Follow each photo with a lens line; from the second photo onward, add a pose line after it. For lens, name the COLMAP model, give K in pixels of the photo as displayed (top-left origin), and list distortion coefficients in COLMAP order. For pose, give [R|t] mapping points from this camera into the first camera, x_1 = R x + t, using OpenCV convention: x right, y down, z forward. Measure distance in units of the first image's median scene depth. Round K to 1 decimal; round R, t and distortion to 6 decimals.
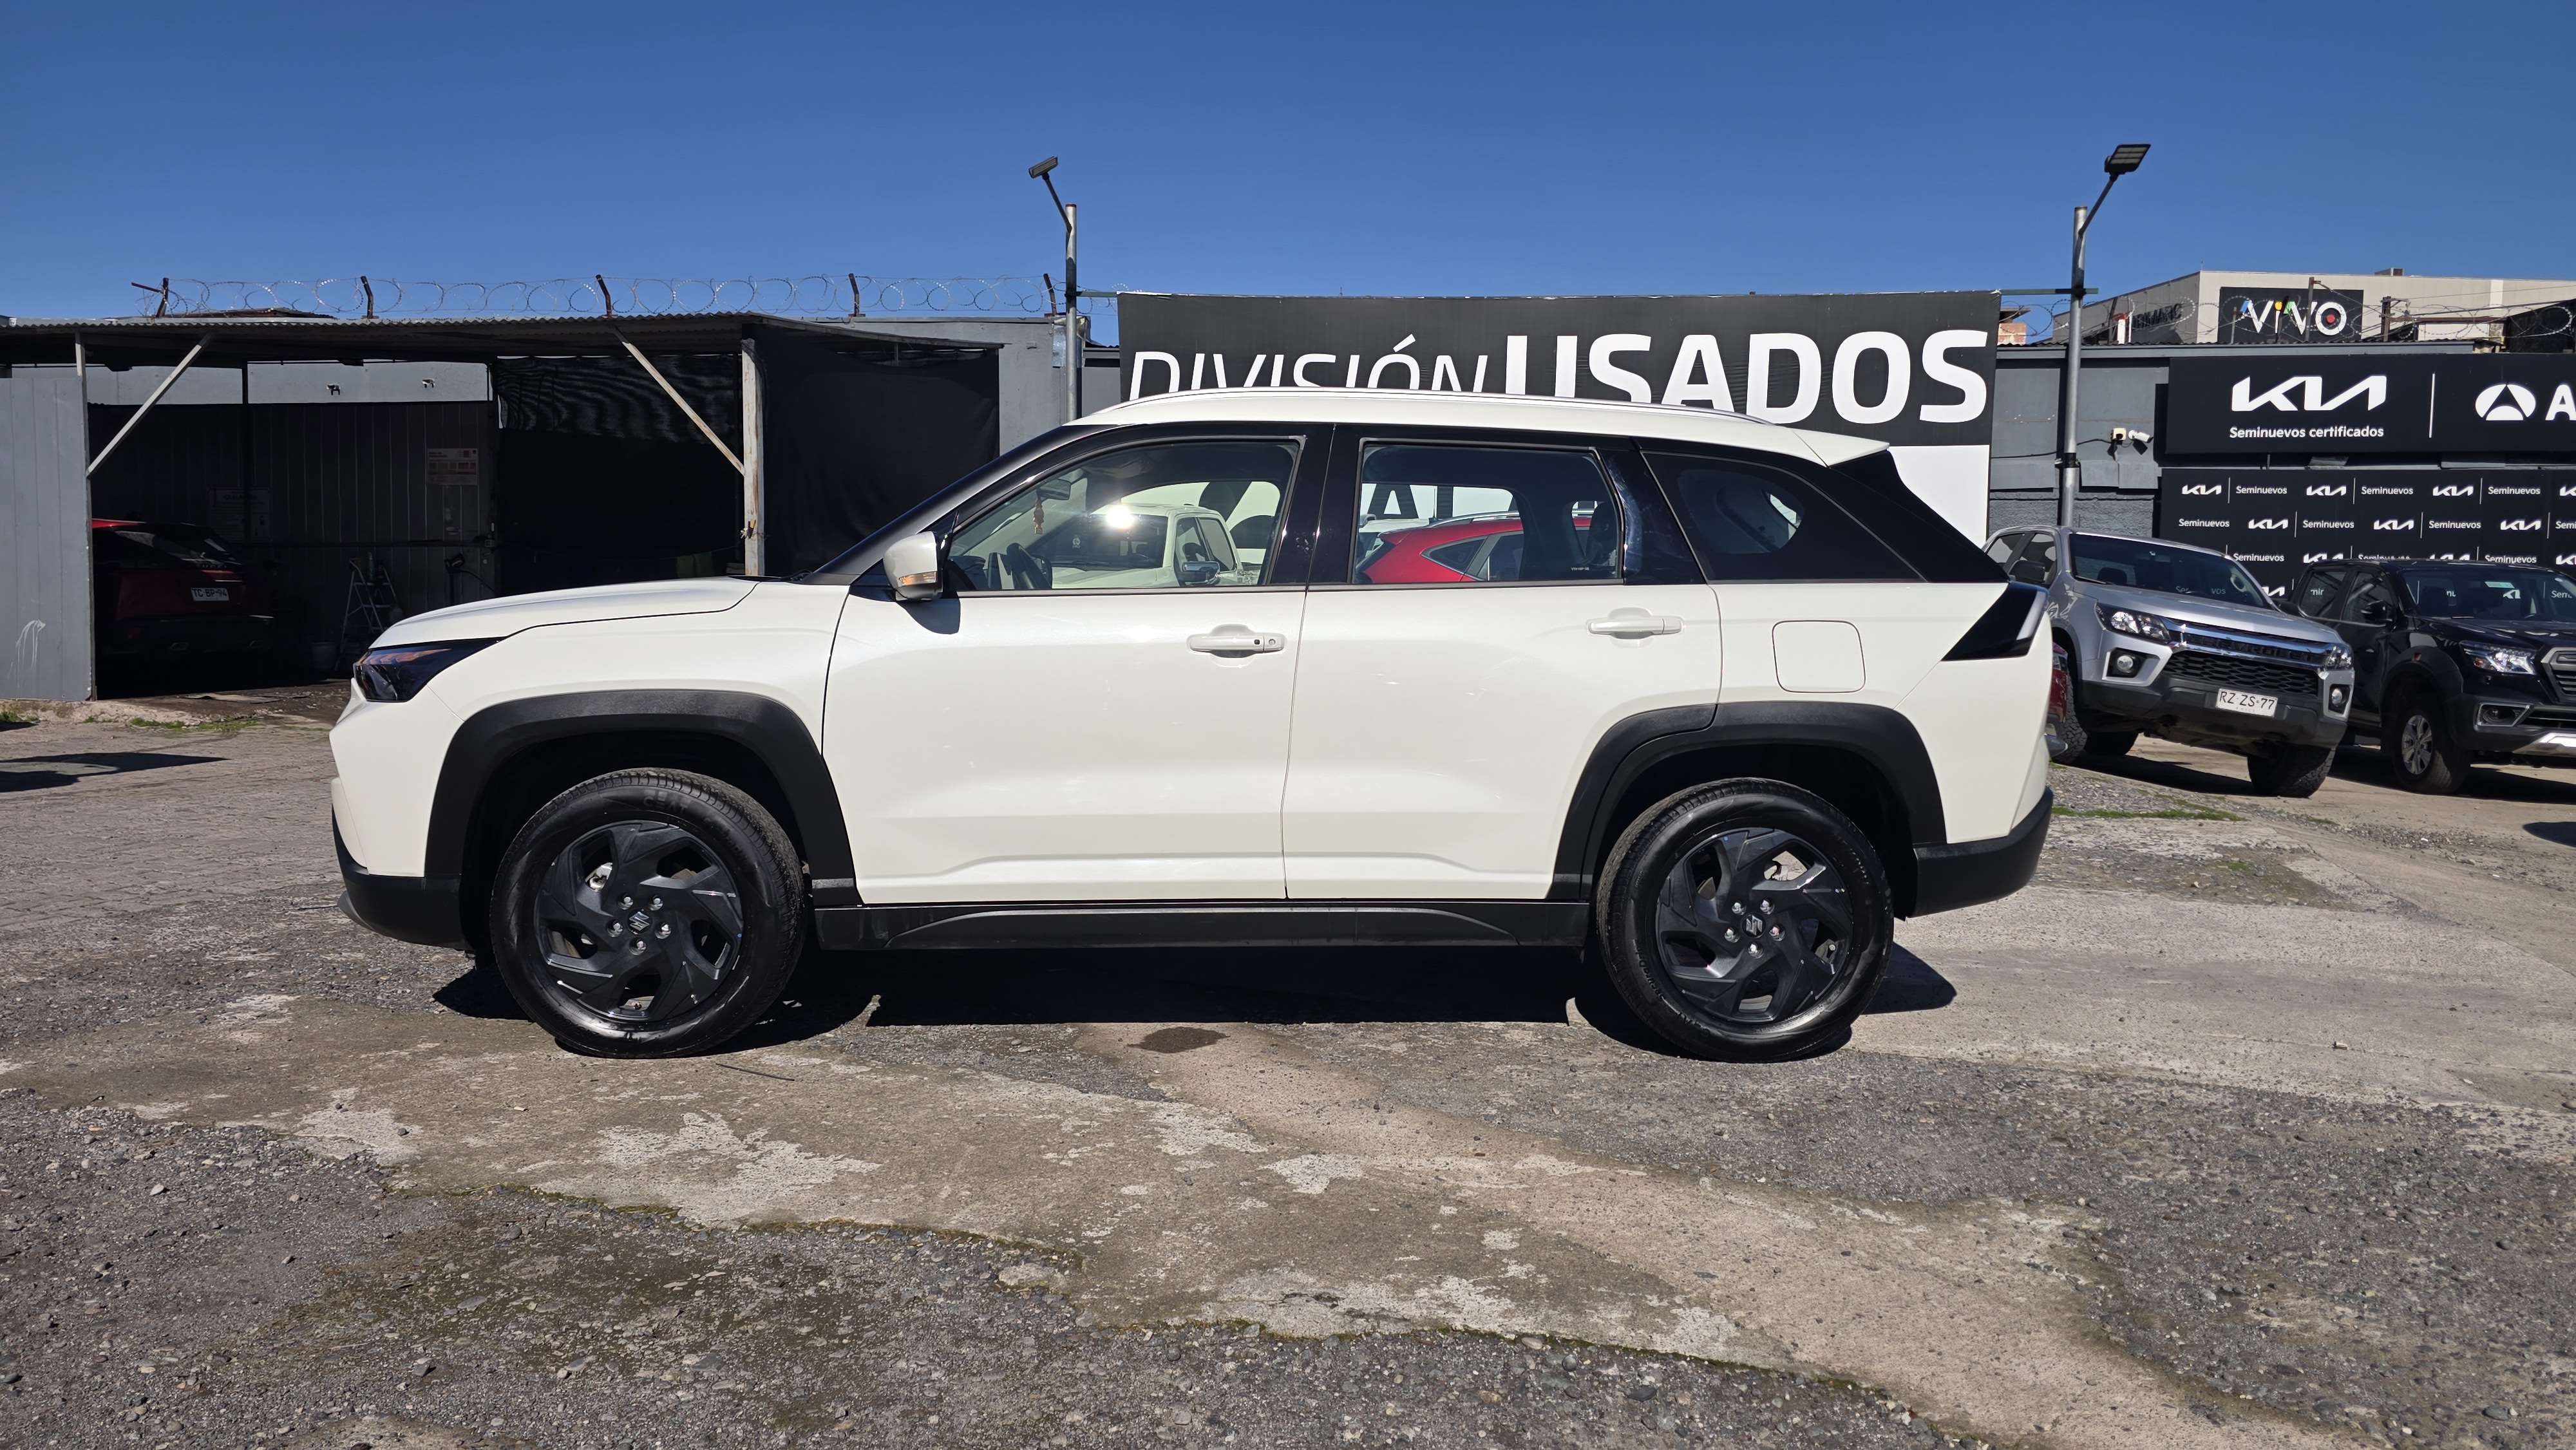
lens RADIAL K [[1772.1, 0, 1309.2], [0, 1772.1, 745.9], [0, 0, 1]] dist [0.020921, -0.006058]
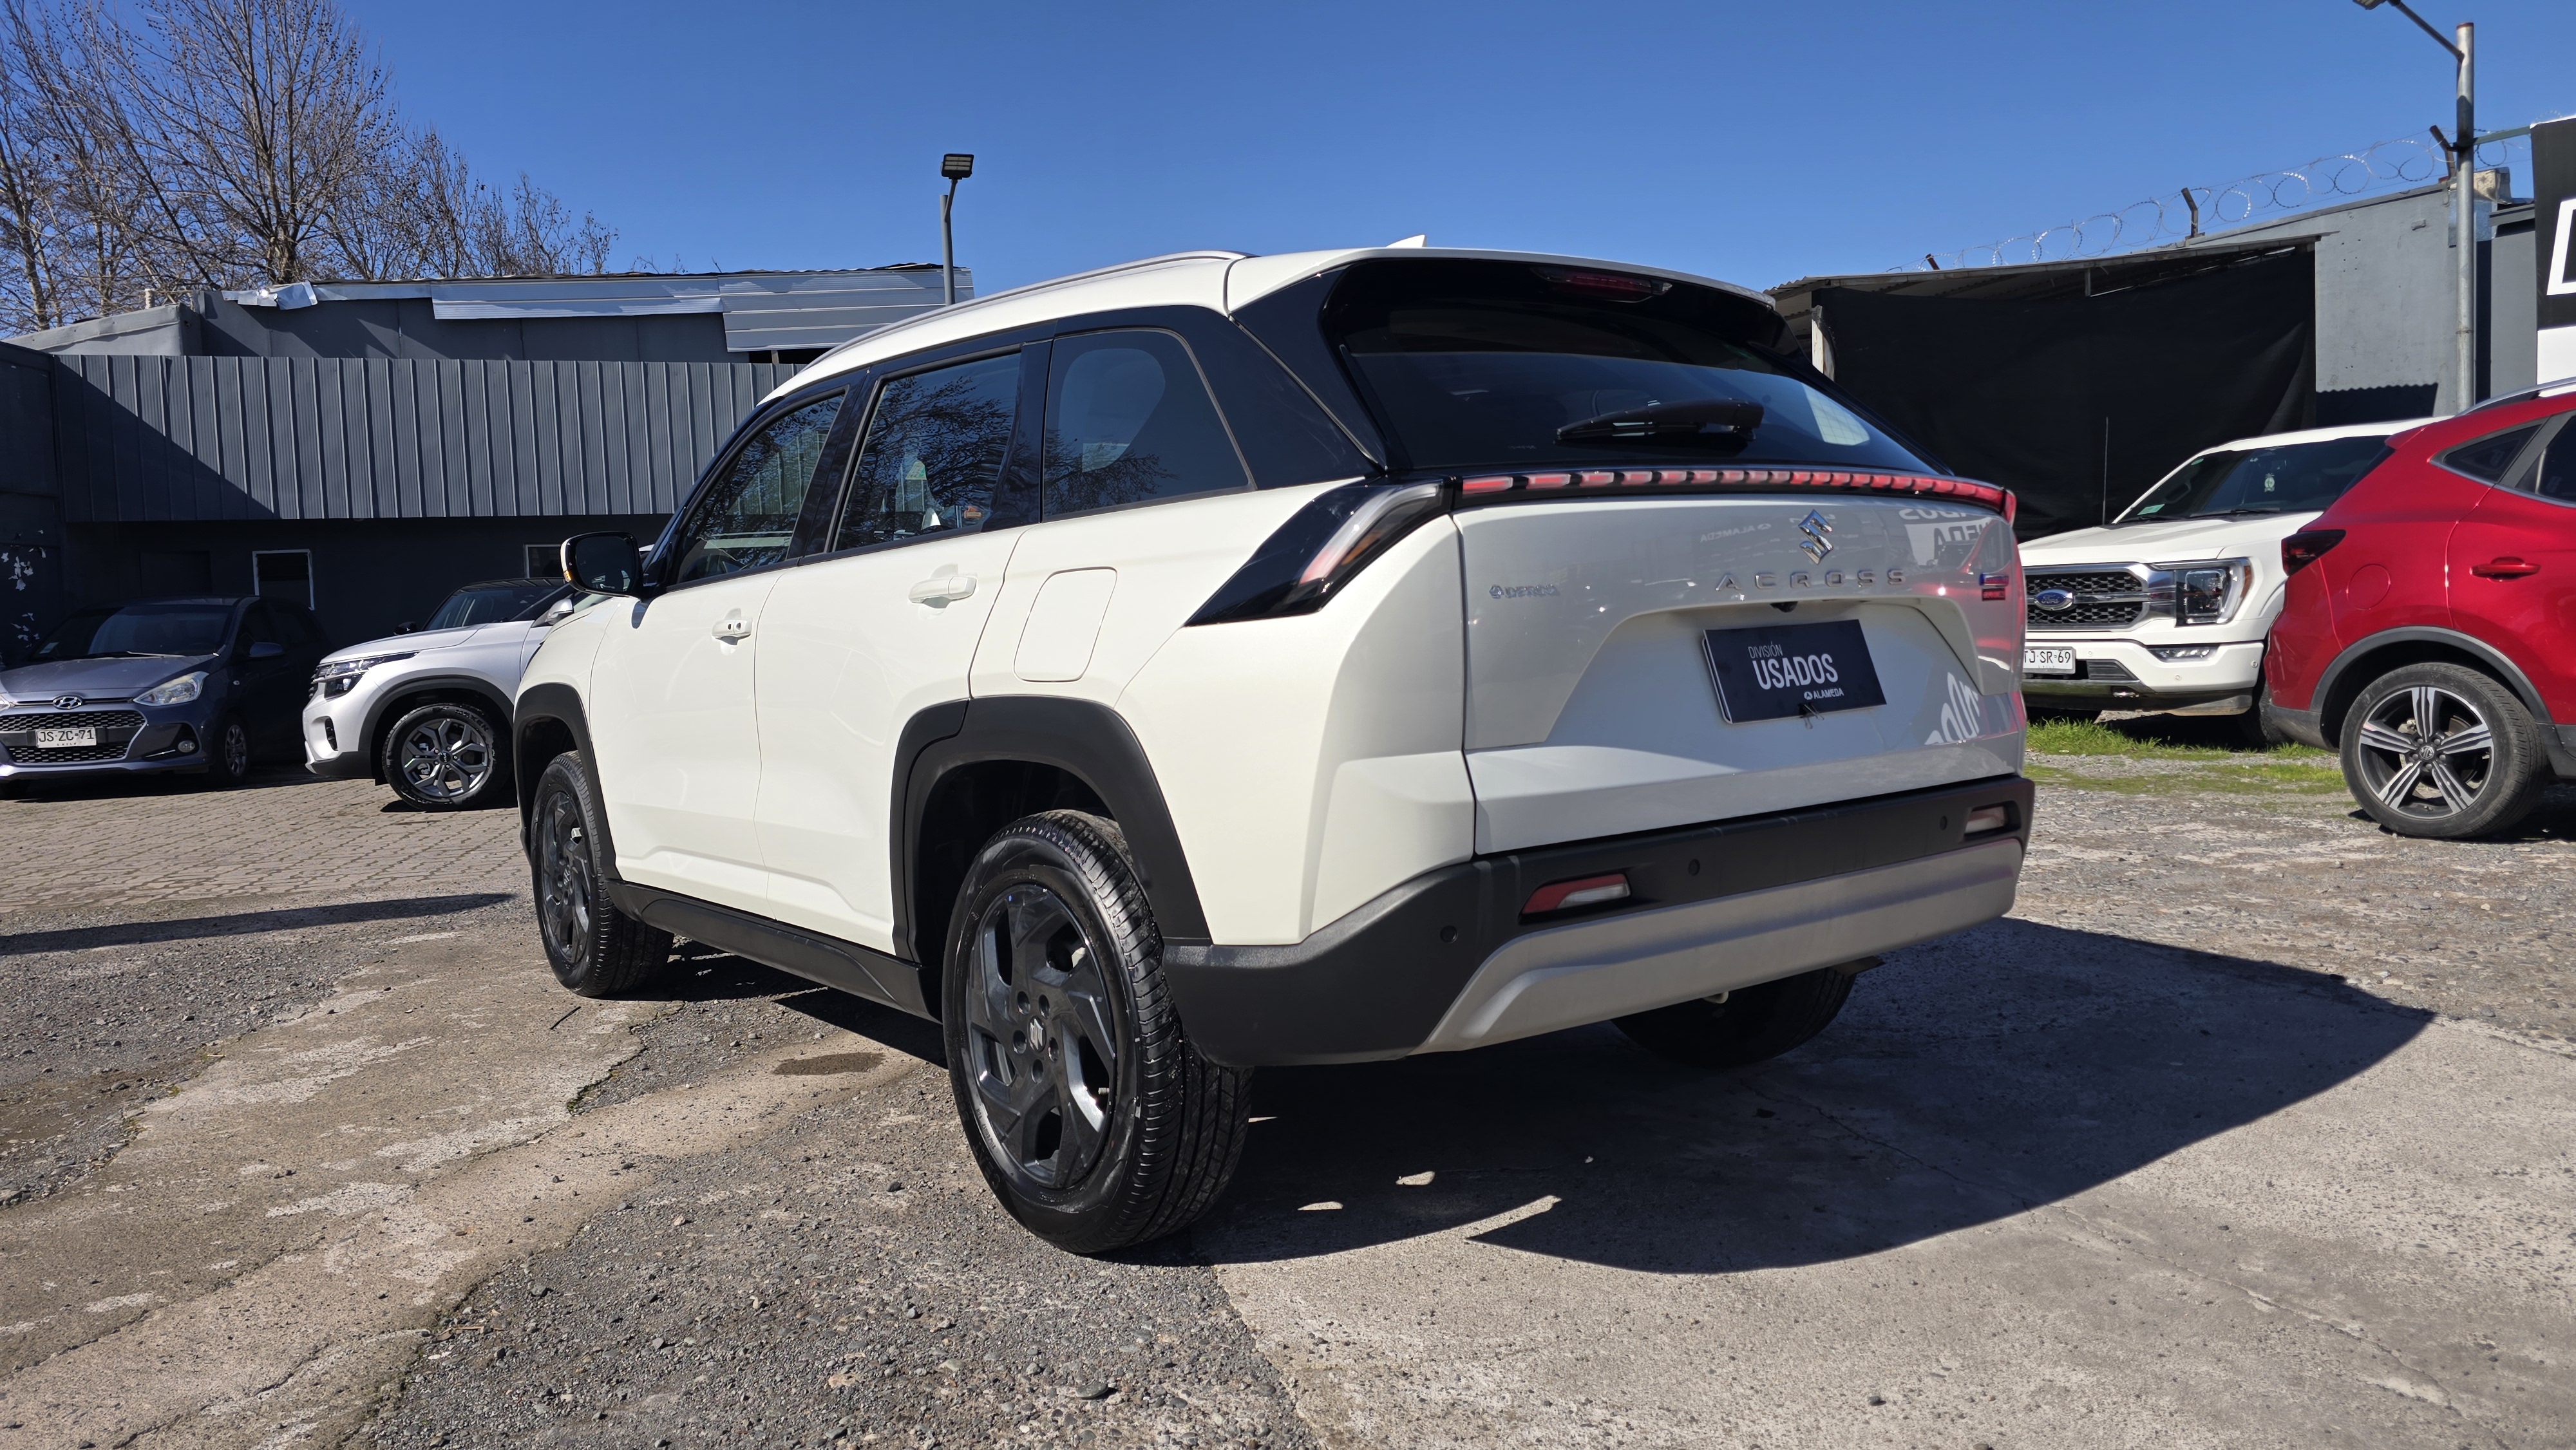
lens RADIAL K [[1772.1, 0, 1281.4], [0, 1772.1, 703.0], [0, 0, 1]] dist [0.020921, -0.006058]
pose [[0.560125, 0.003619, -0.828400, 0.856190], [-0.018842, 0.999787, -0.008372, -0.019305], [0.828194, 0.020298, 0.560074, 0.707222]]
